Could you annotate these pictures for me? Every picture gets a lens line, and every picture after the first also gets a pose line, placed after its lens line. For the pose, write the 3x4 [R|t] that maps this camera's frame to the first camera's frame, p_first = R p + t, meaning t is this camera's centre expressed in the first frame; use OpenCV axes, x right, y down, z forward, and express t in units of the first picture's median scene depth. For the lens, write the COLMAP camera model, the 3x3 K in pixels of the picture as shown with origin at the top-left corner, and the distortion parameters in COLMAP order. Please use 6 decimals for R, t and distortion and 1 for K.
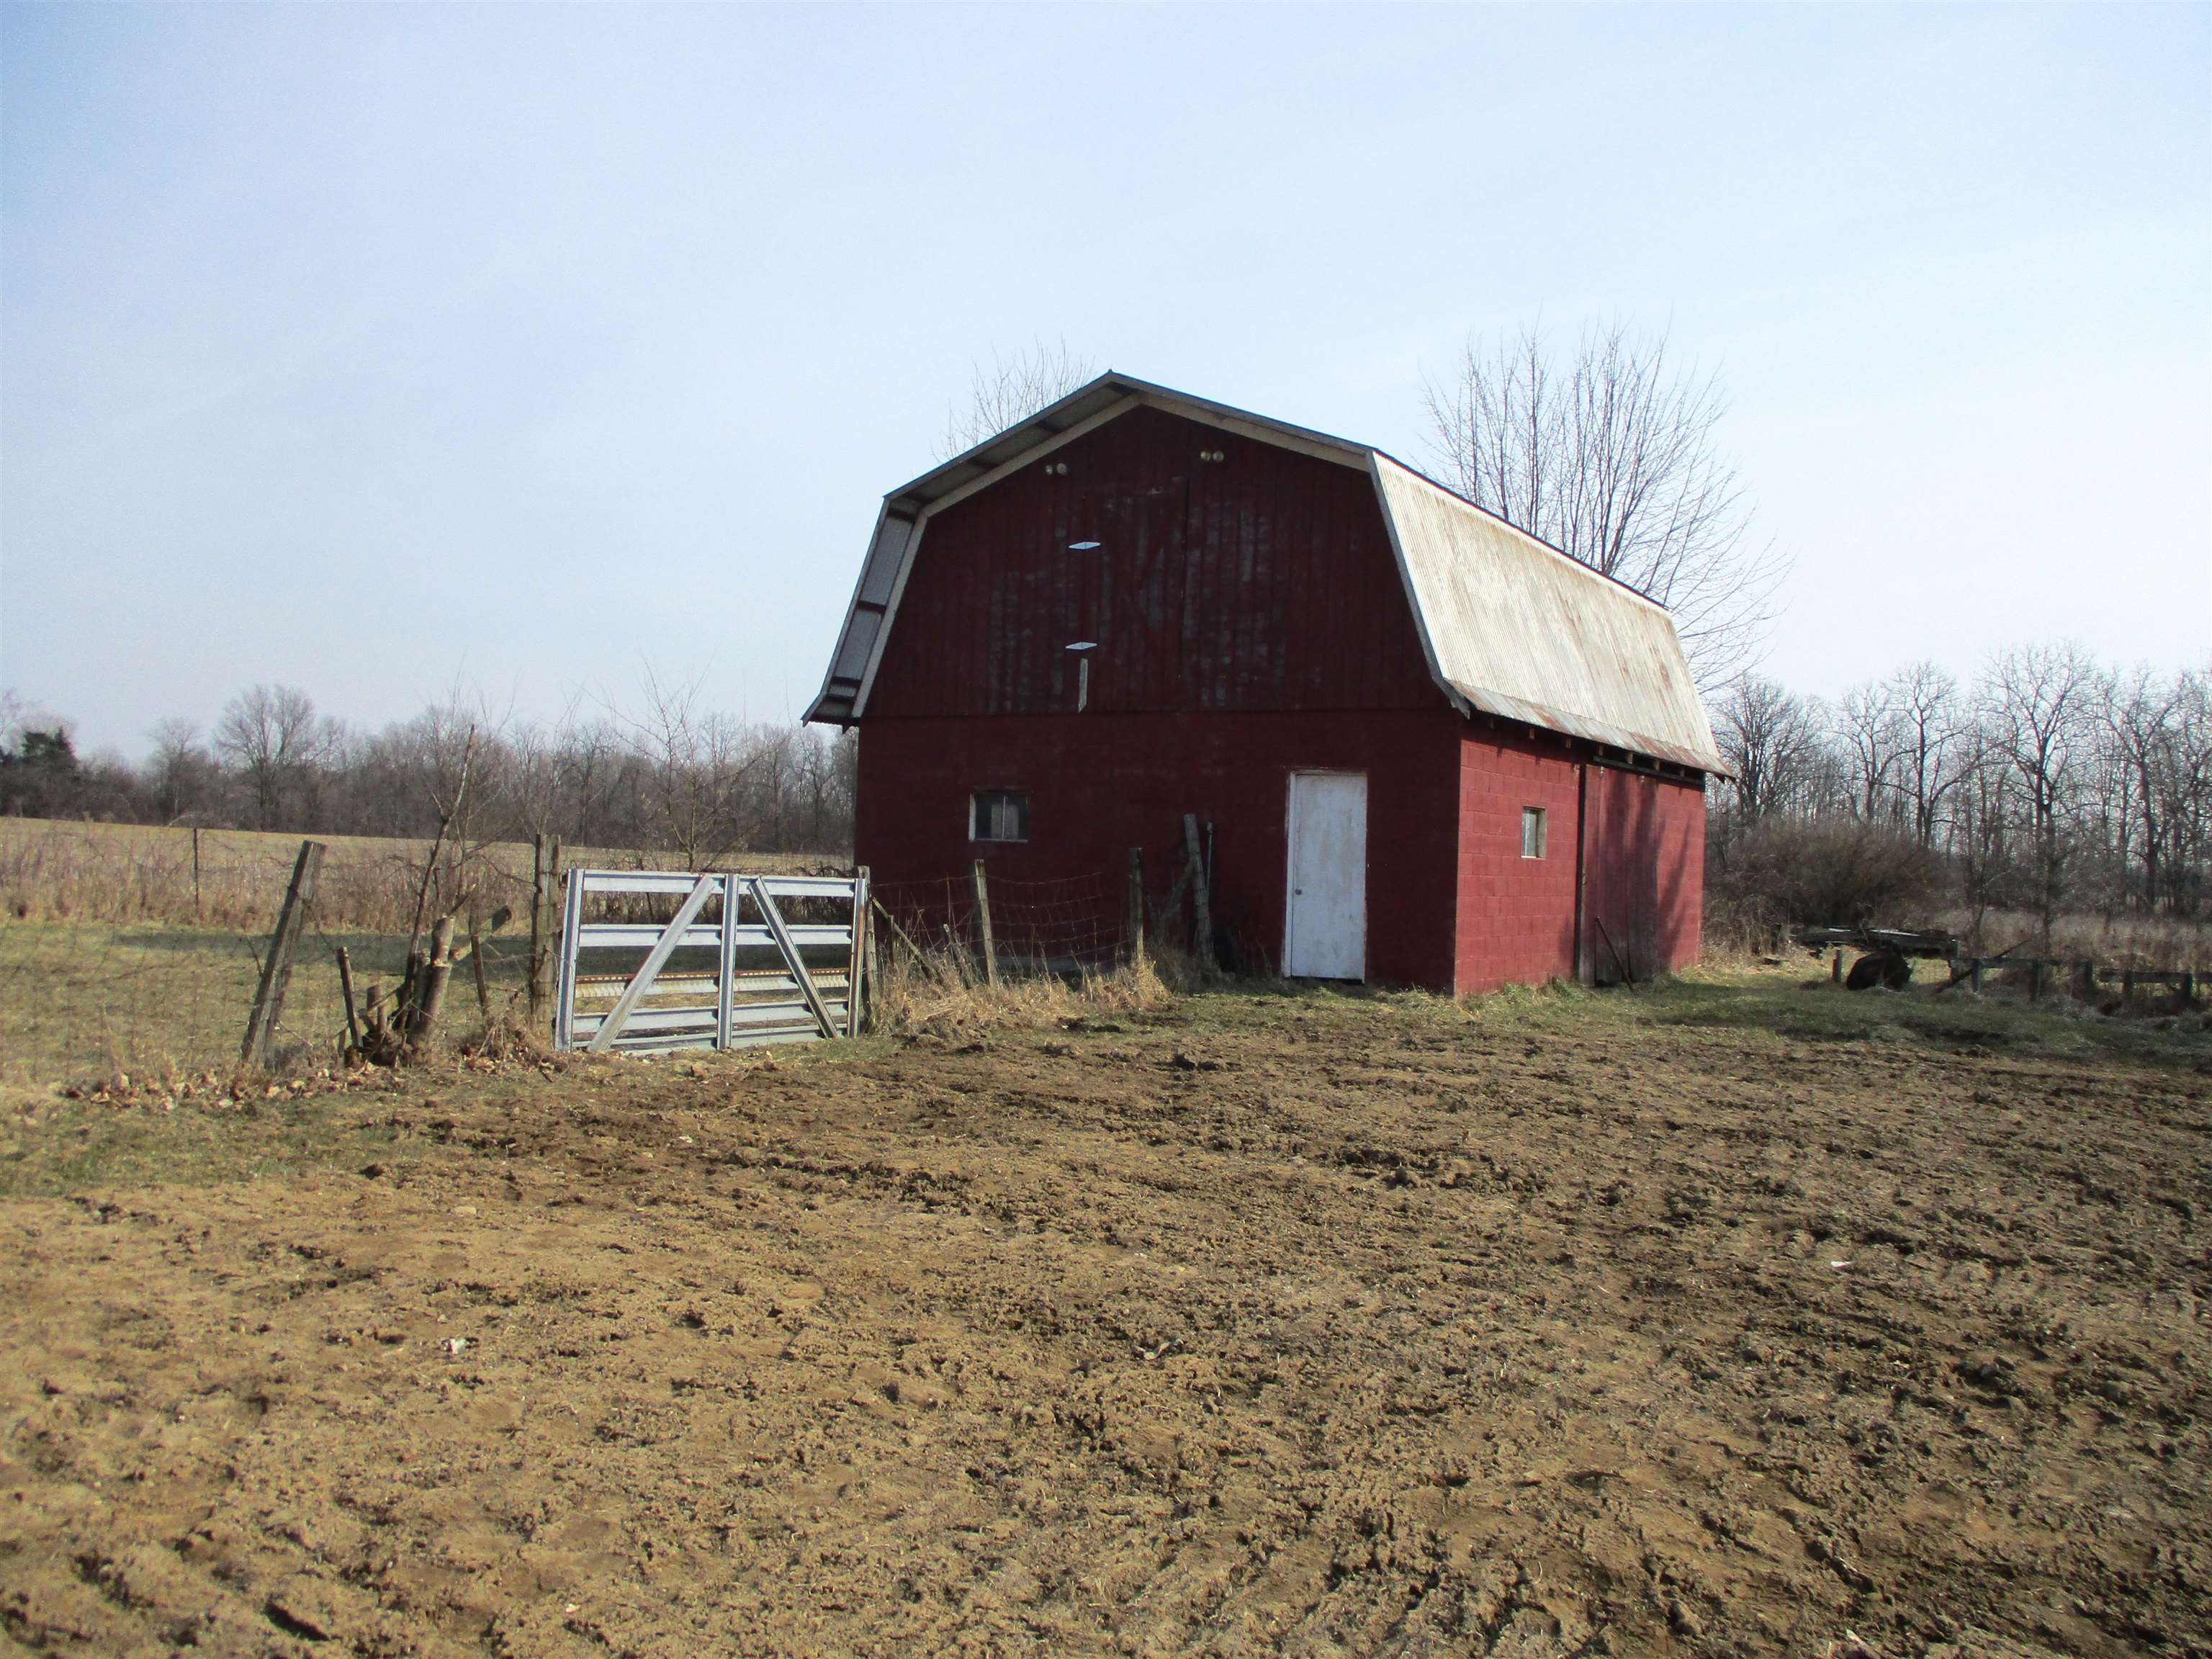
lens RADIAL K [[1814.8, 0, 1106.0], [0, 1814.8, 829.5], [0, 0, 1]] dist [-0.033215, -0.001733]
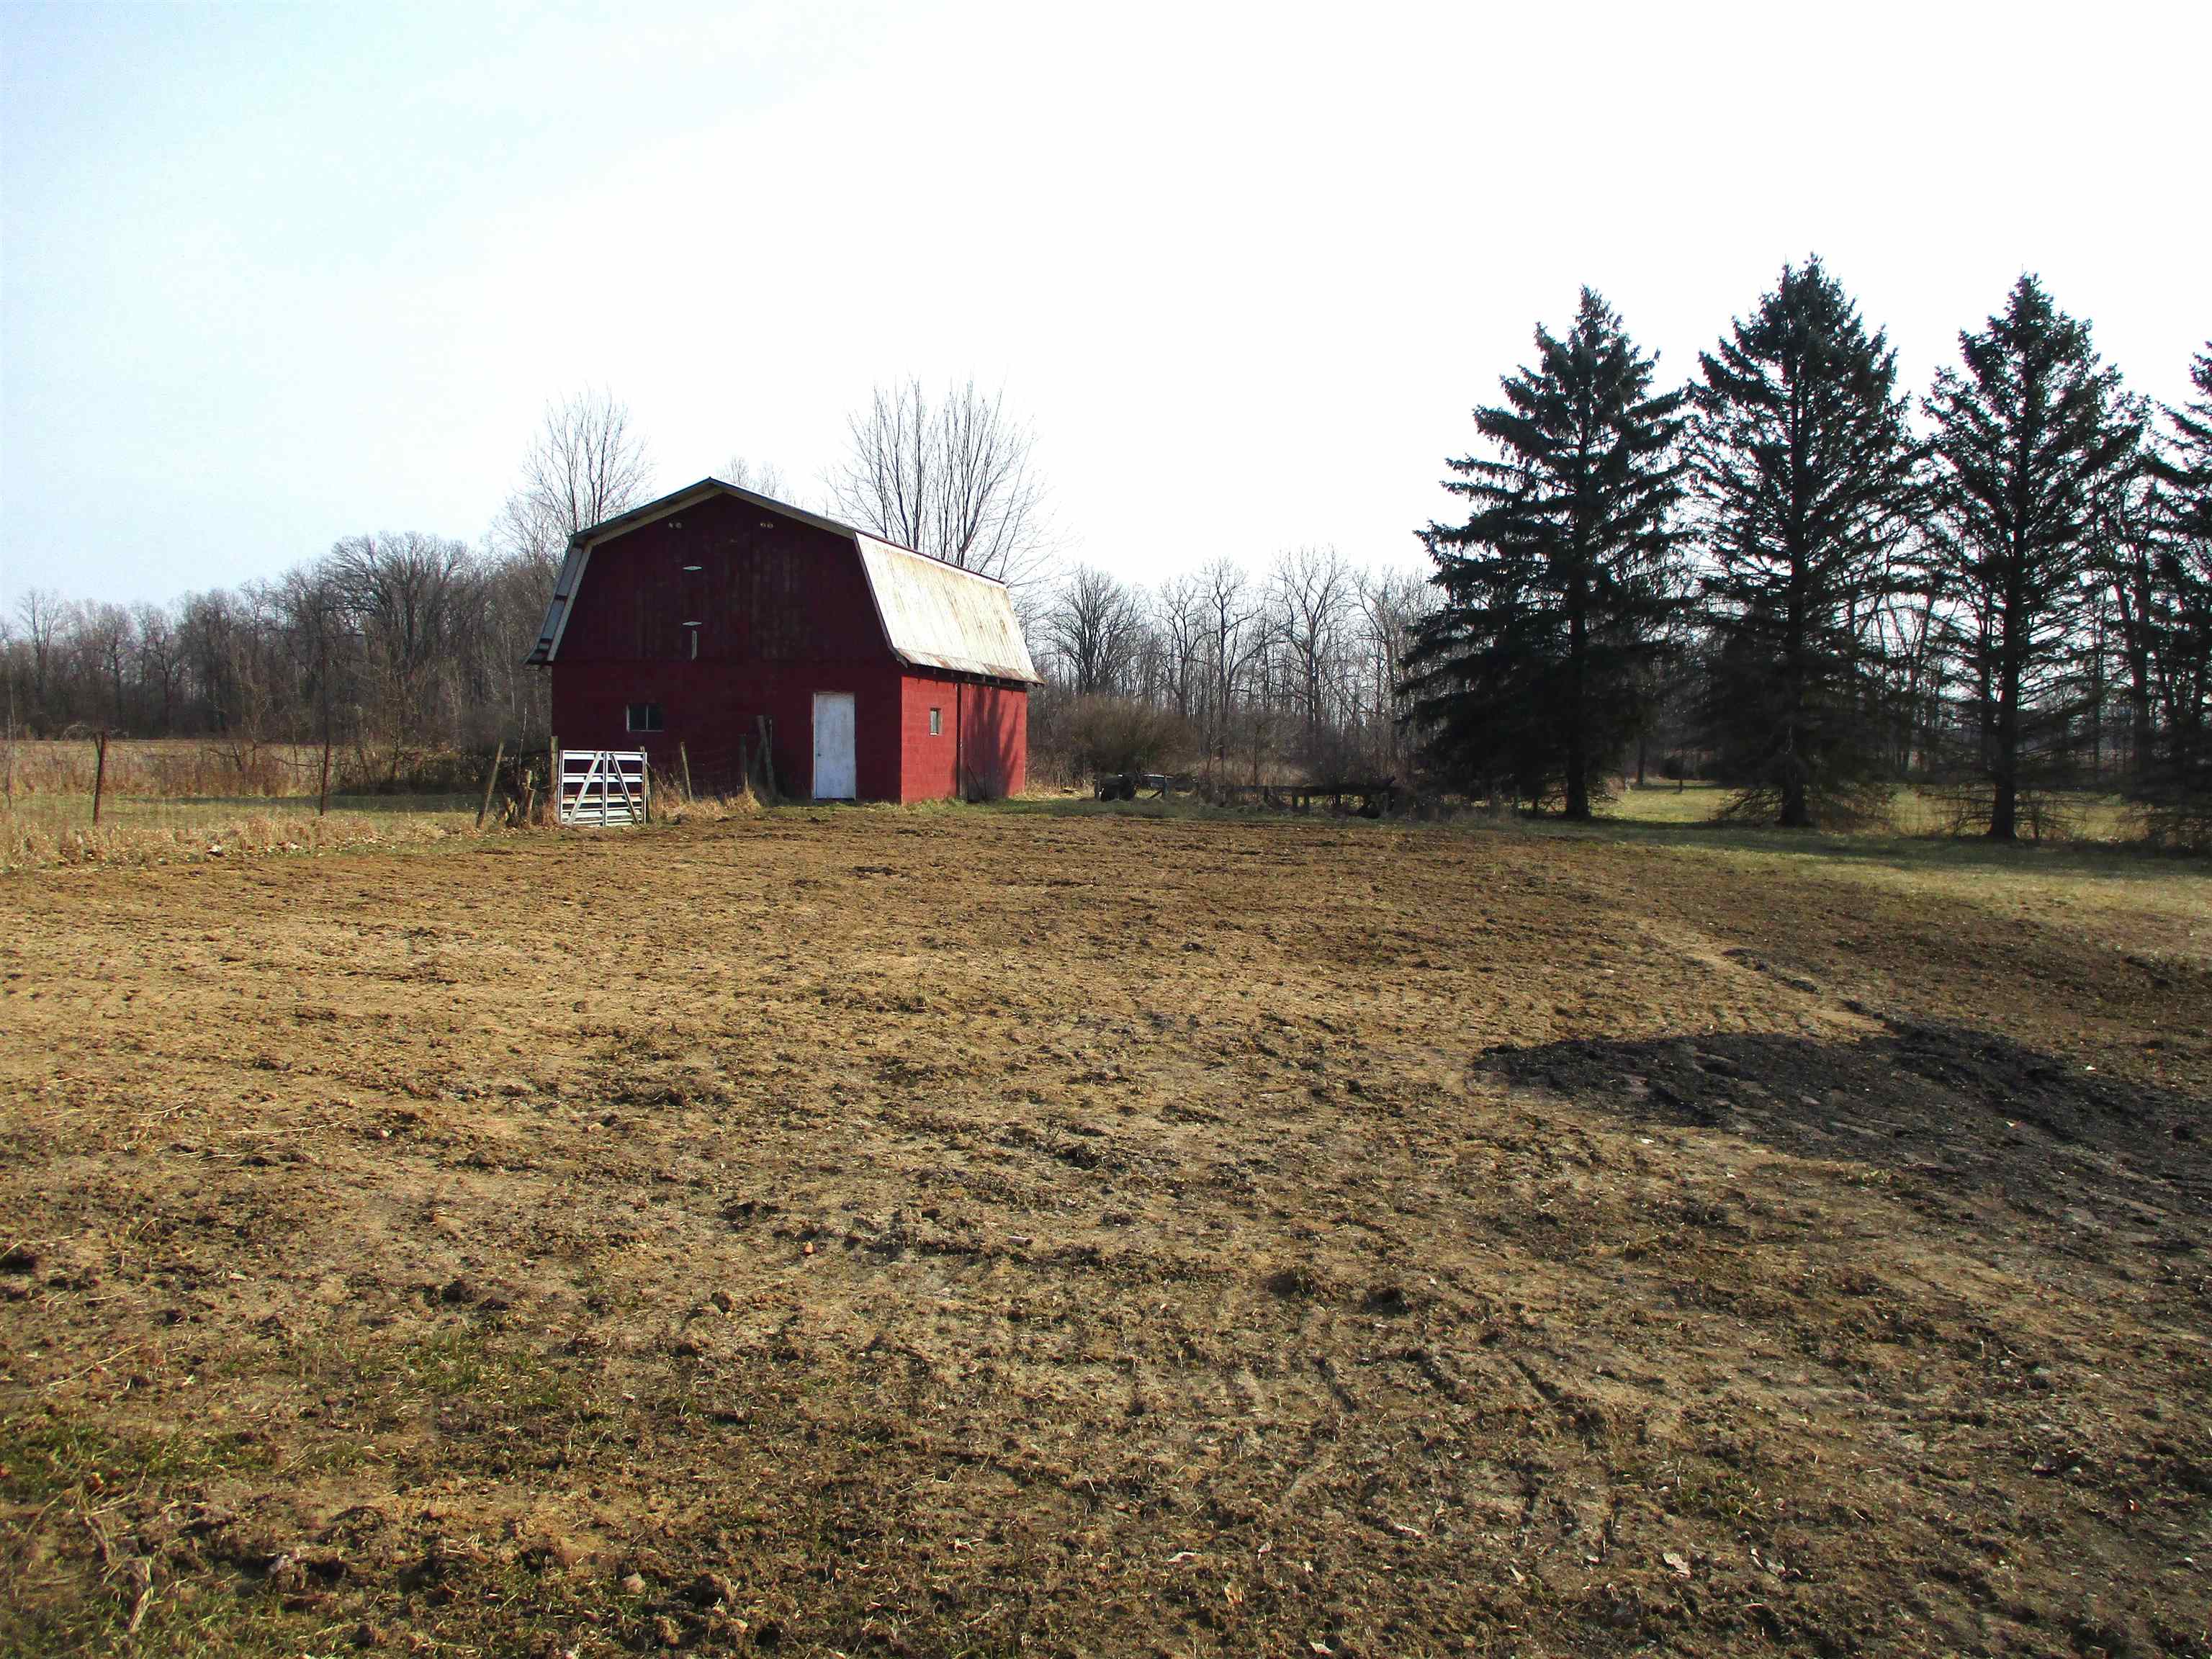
lens RADIAL K [[1814.8, 0, 1106.0], [0, 1814.8, 829.5], [0, 0, 1]] dist [-0.033215, -0.001733]
pose [[0.940338, -0.038846, 0.338018, -0.252188], [0.014695, 0.997171, 0.073720, -0.023160], [-0.339926, -0.064354, 0.938248, -0.885584]]
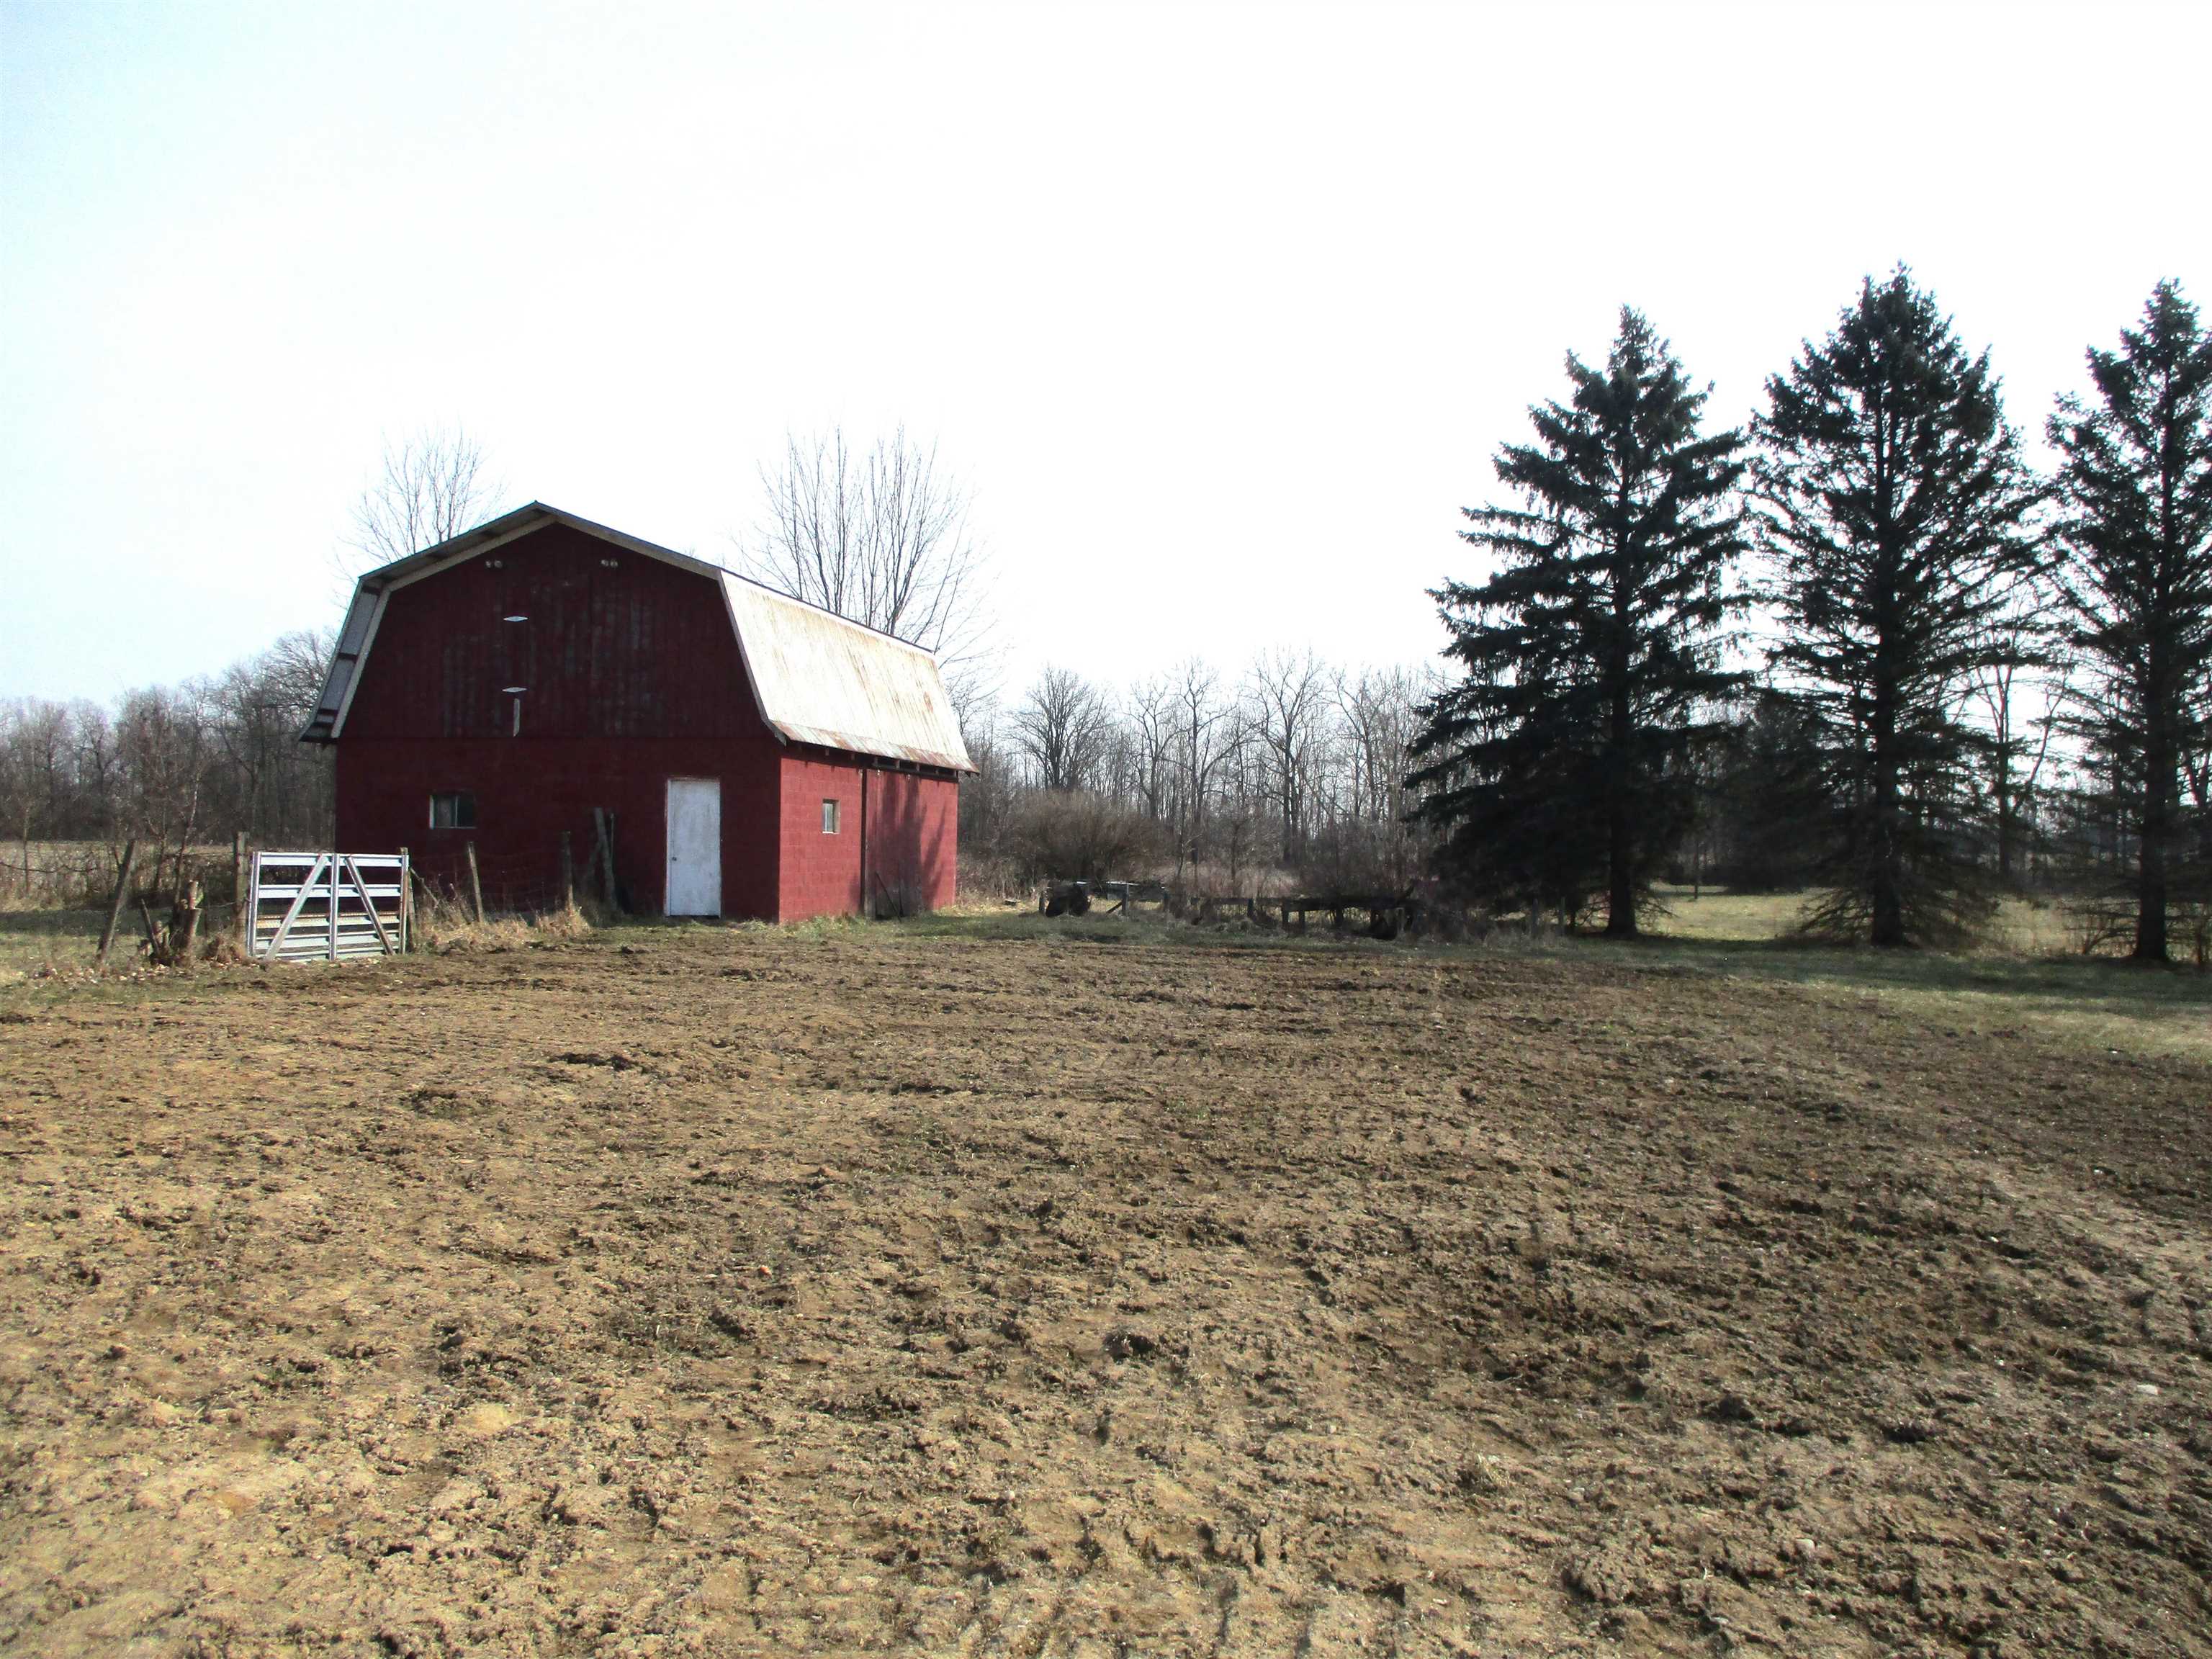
lens RADIAL K [[1818.0, 0, 1073.1], [0, 1818.0, 833.4], [0, 0, 1]] dist [-0.001883, -0.004269]
pose [[0.941261, -0.019296, 0.337129, -0.085905], [0.013726, 0.999727, 0.018898, -0.009962], [-0.337401, -0.013161, 0.941269, -0.499036]]
